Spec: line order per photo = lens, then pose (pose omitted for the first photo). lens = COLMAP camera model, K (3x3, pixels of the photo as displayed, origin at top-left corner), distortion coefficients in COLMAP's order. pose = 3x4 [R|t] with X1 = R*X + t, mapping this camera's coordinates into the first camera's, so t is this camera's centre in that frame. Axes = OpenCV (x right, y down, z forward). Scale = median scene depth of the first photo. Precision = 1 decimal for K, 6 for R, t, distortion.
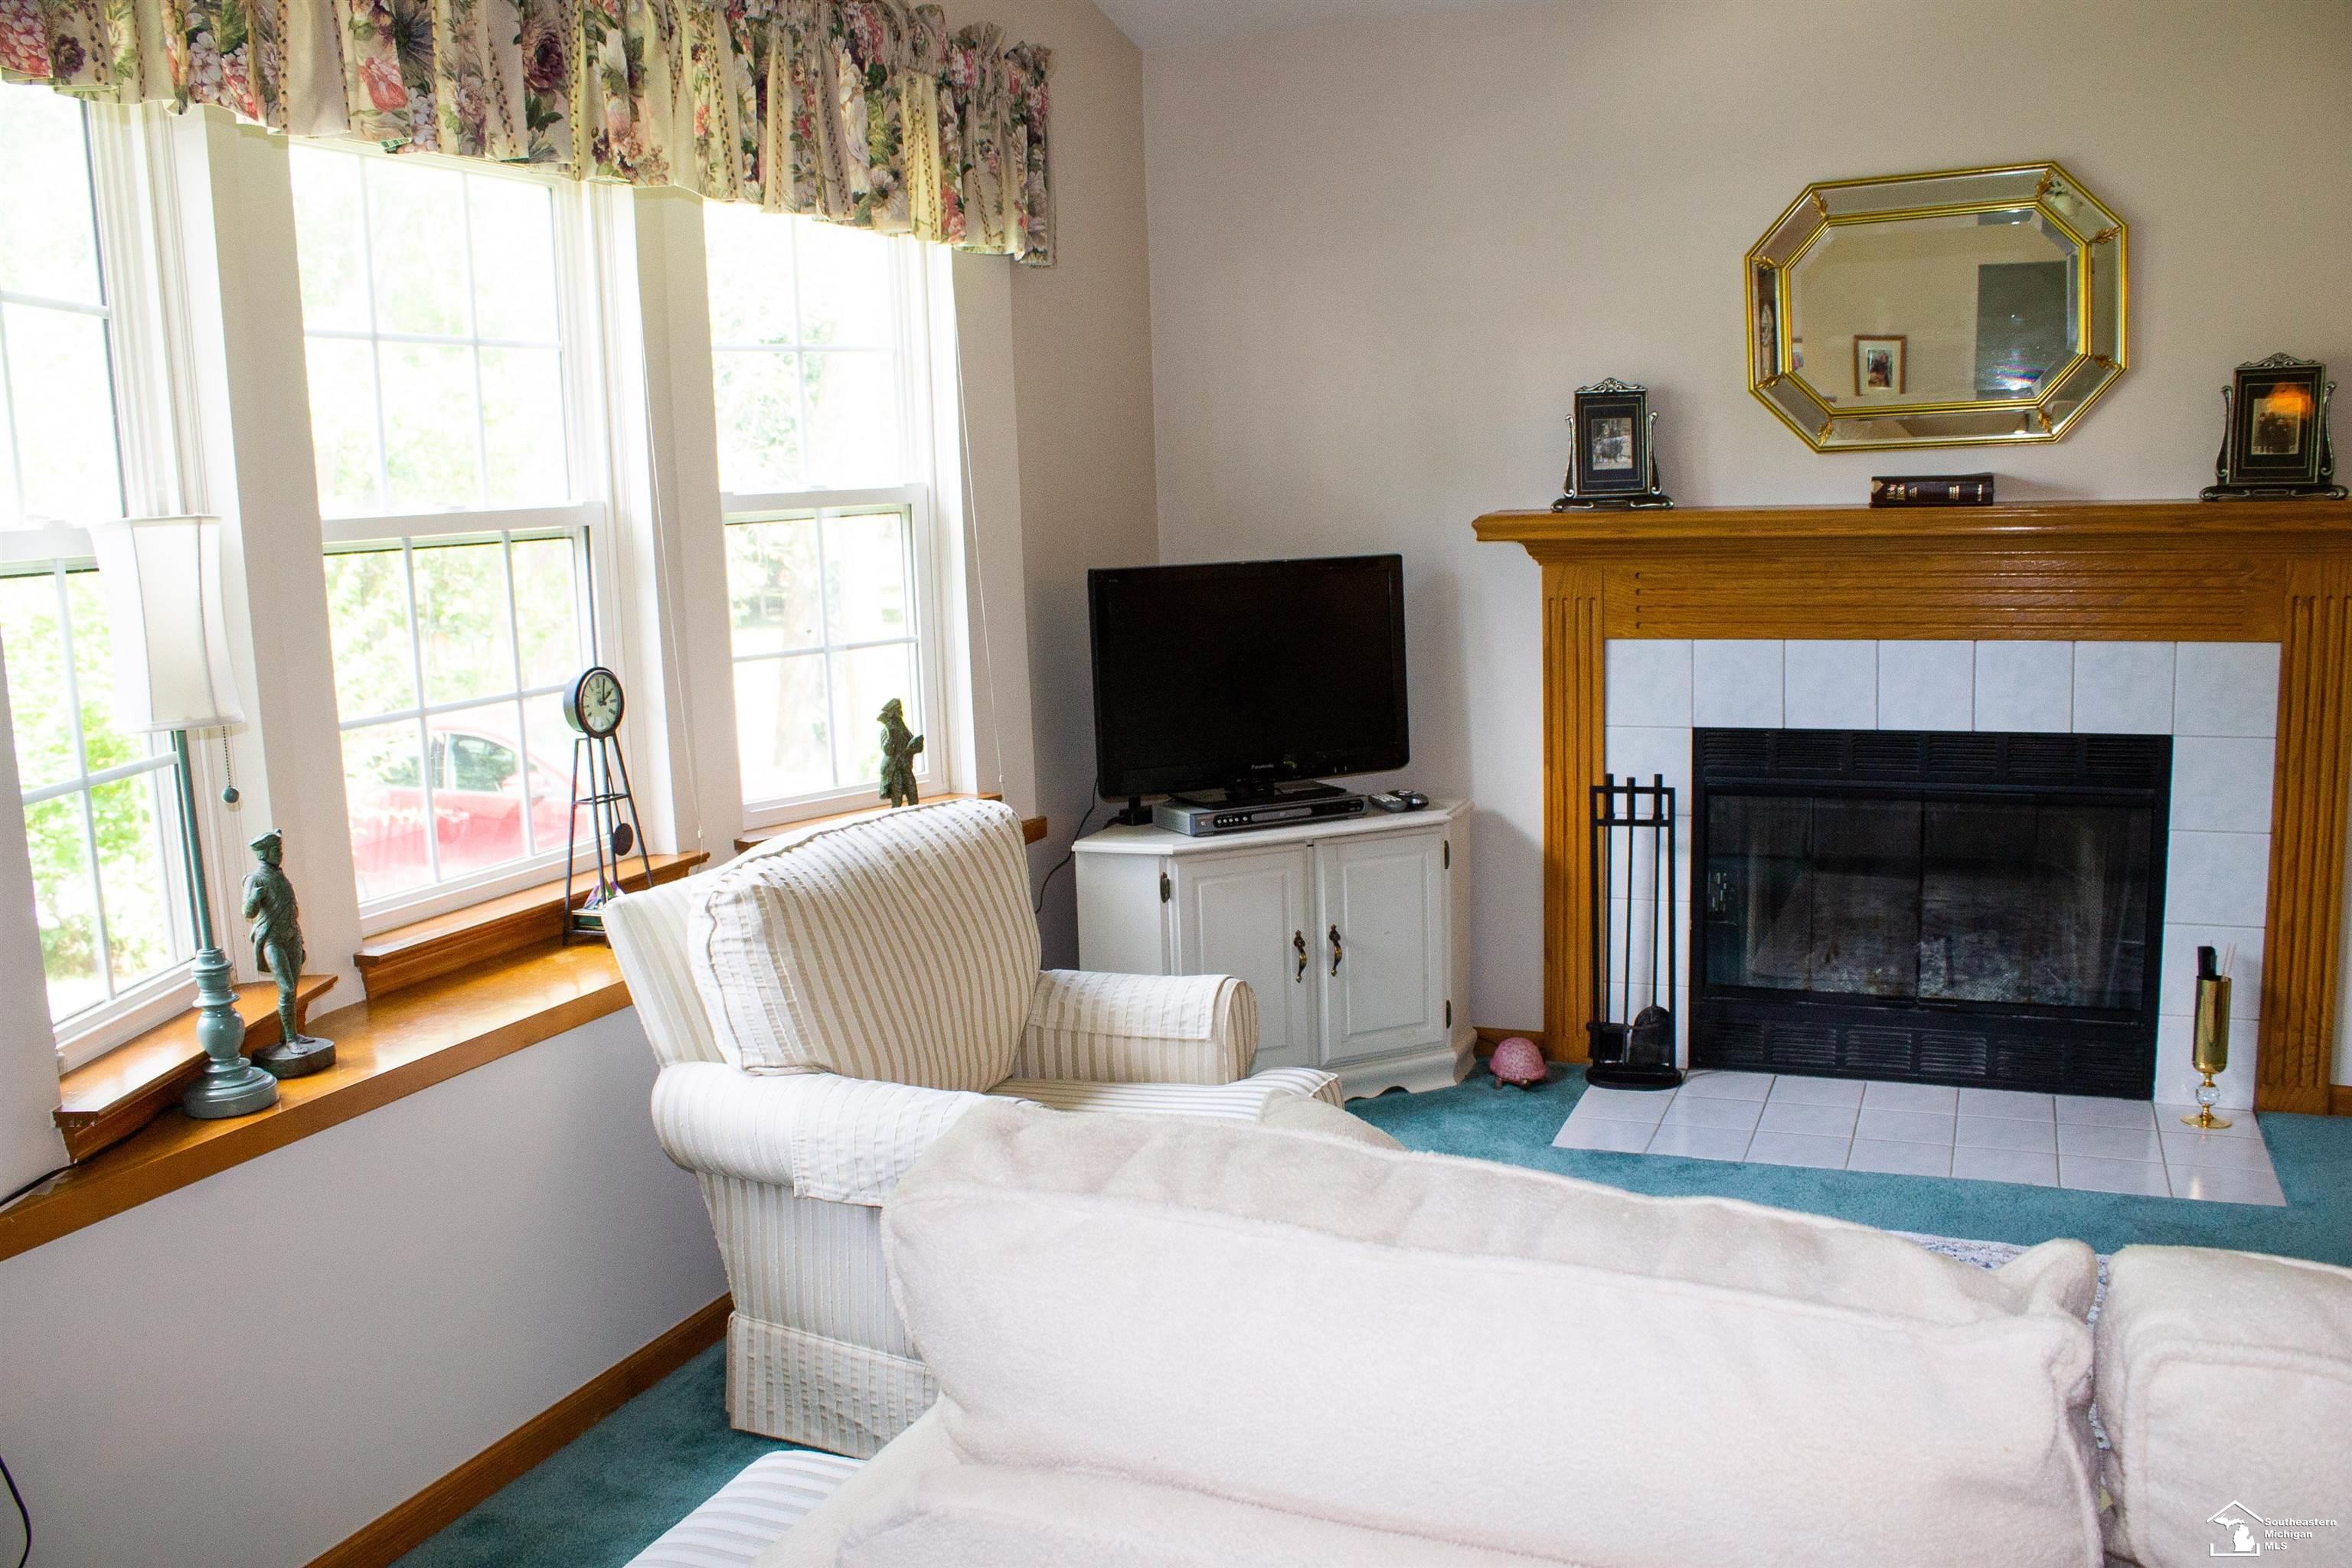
lens RADIAL K [[1997.5, 0, 1176.0], [0, 1997.5, 784.0], [0, 0, 1]] dist [-0.166369, 0.160125]
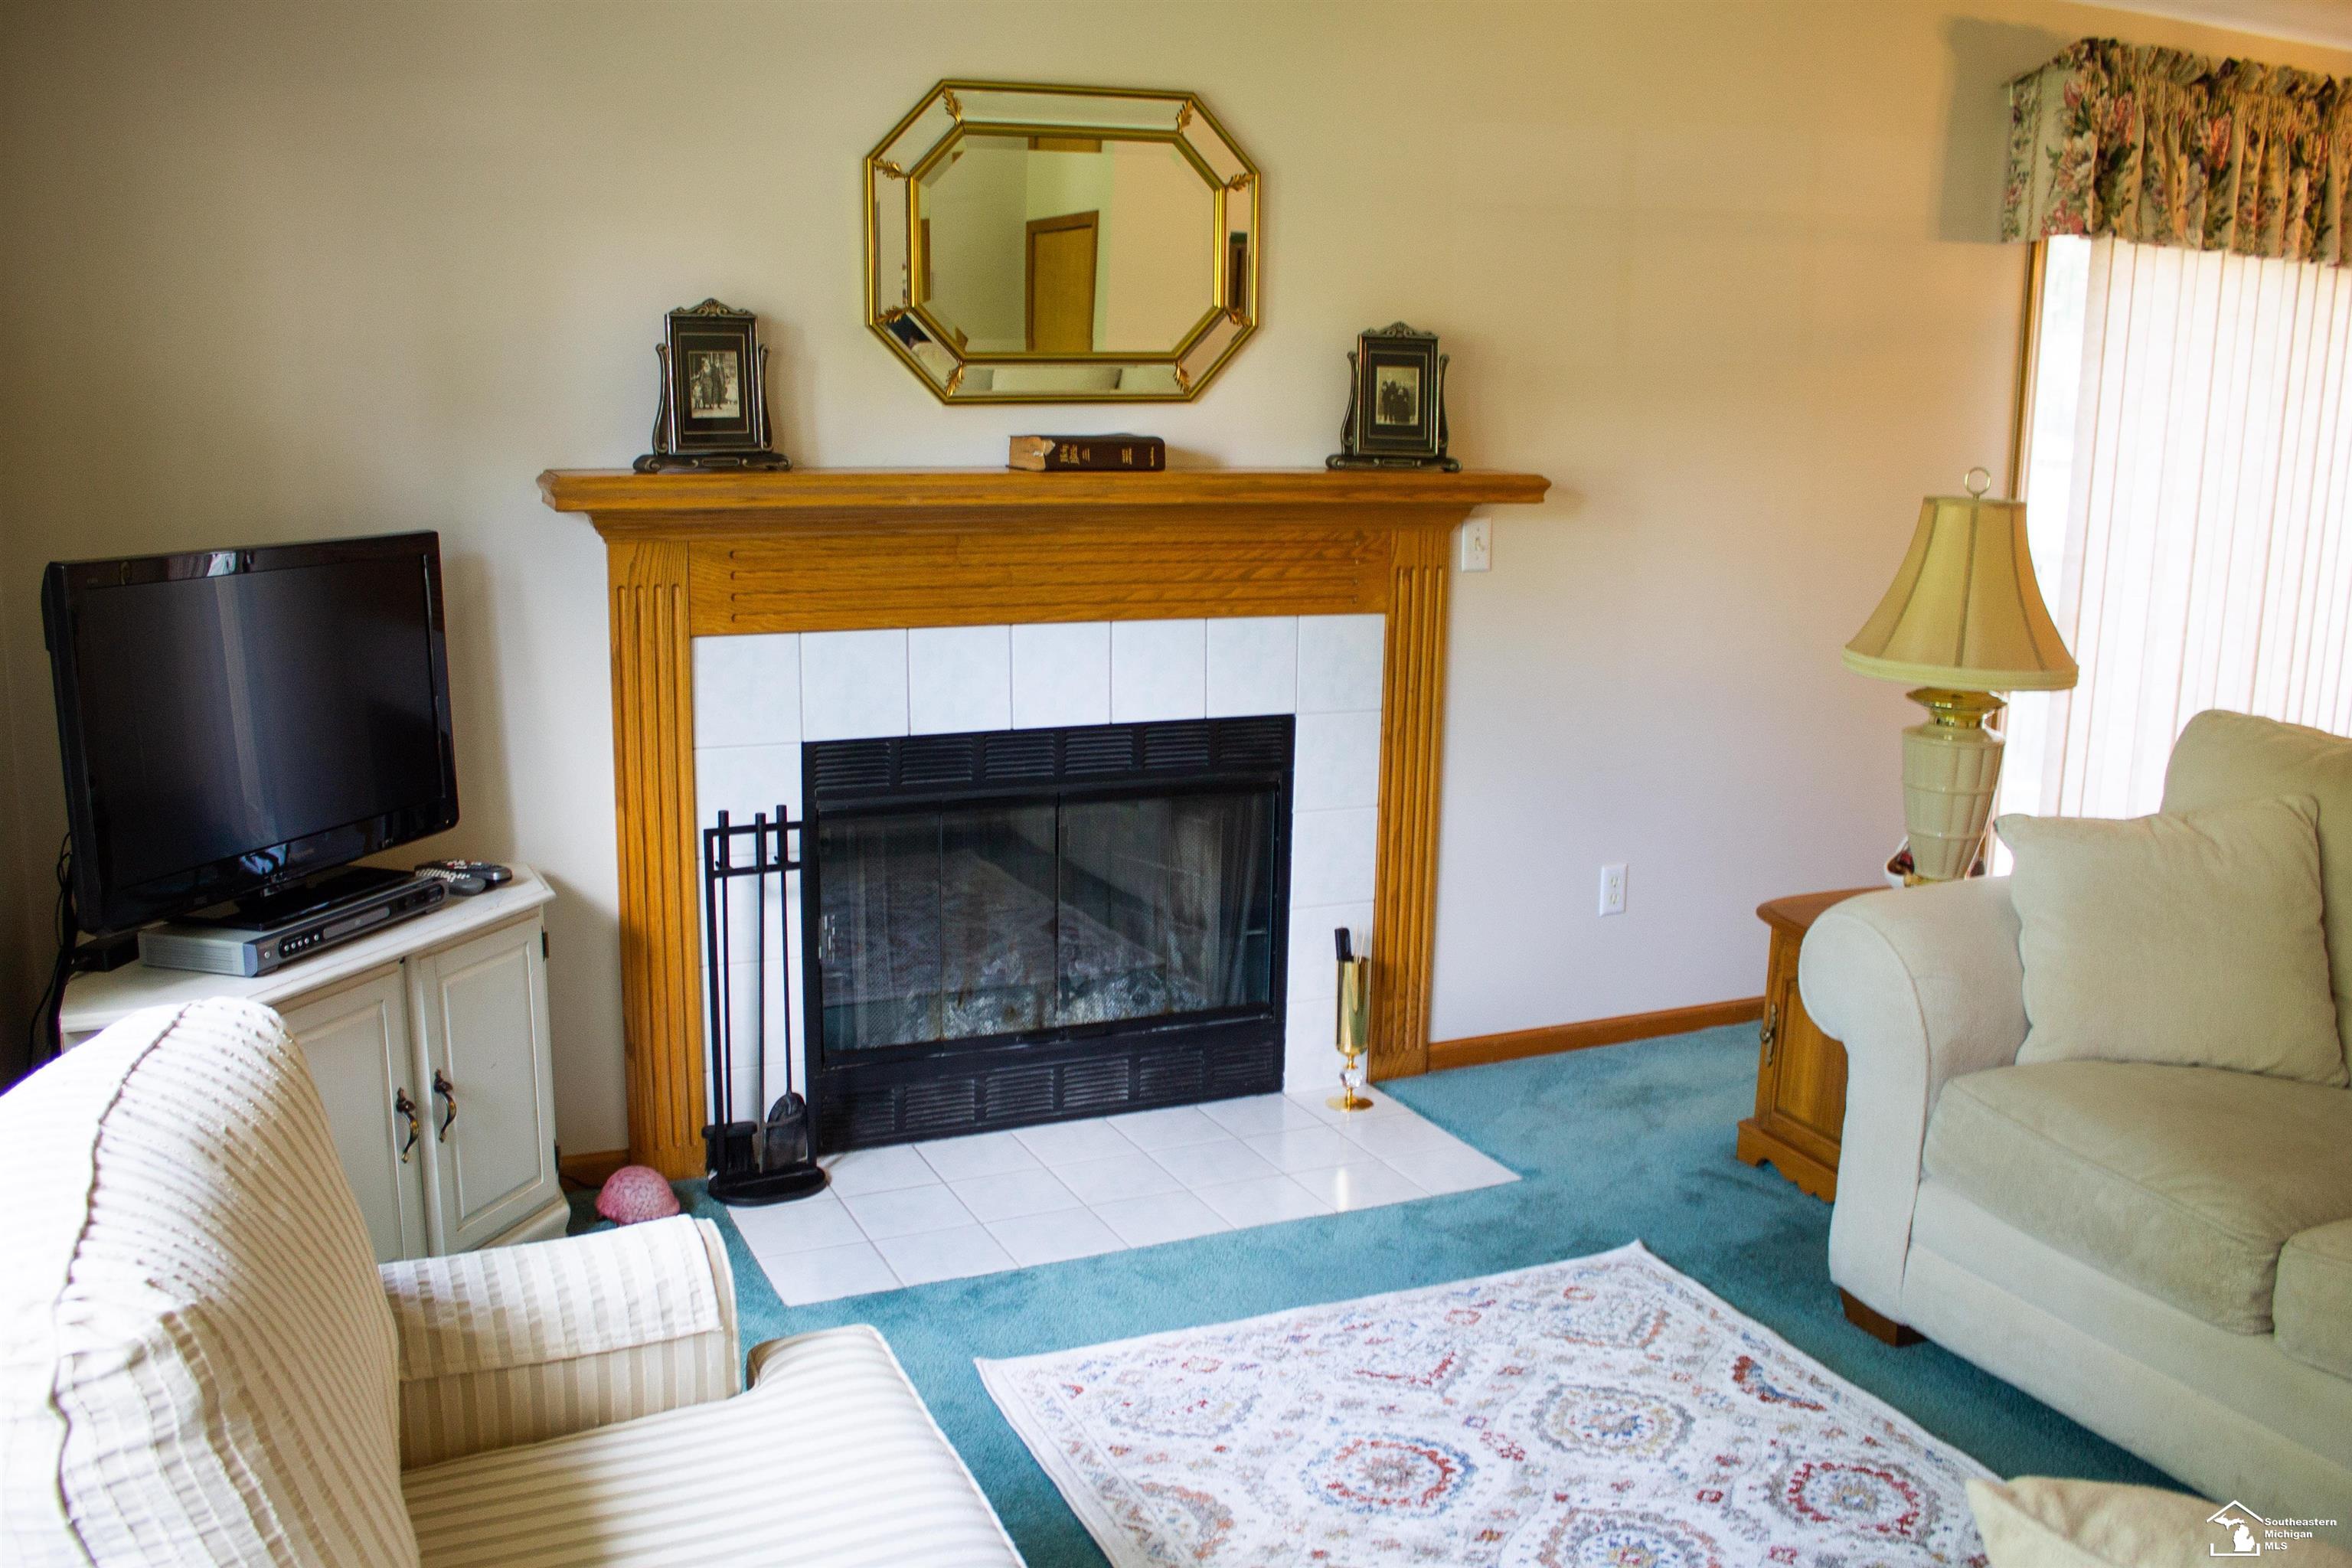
lens RADIAL K [[1997.5, 0, 1176.0], [0, 1997.5, 784.0], [0, 0, 1]] dist [-0.166369, 0.160125]
pose [[0.676728, -0.091458, 0.730530, -0.236977], [0.072345, 0.995713, 0.057640, -0.049295], [-0.732670, 0.013844, 0.680444, 0.353978]]
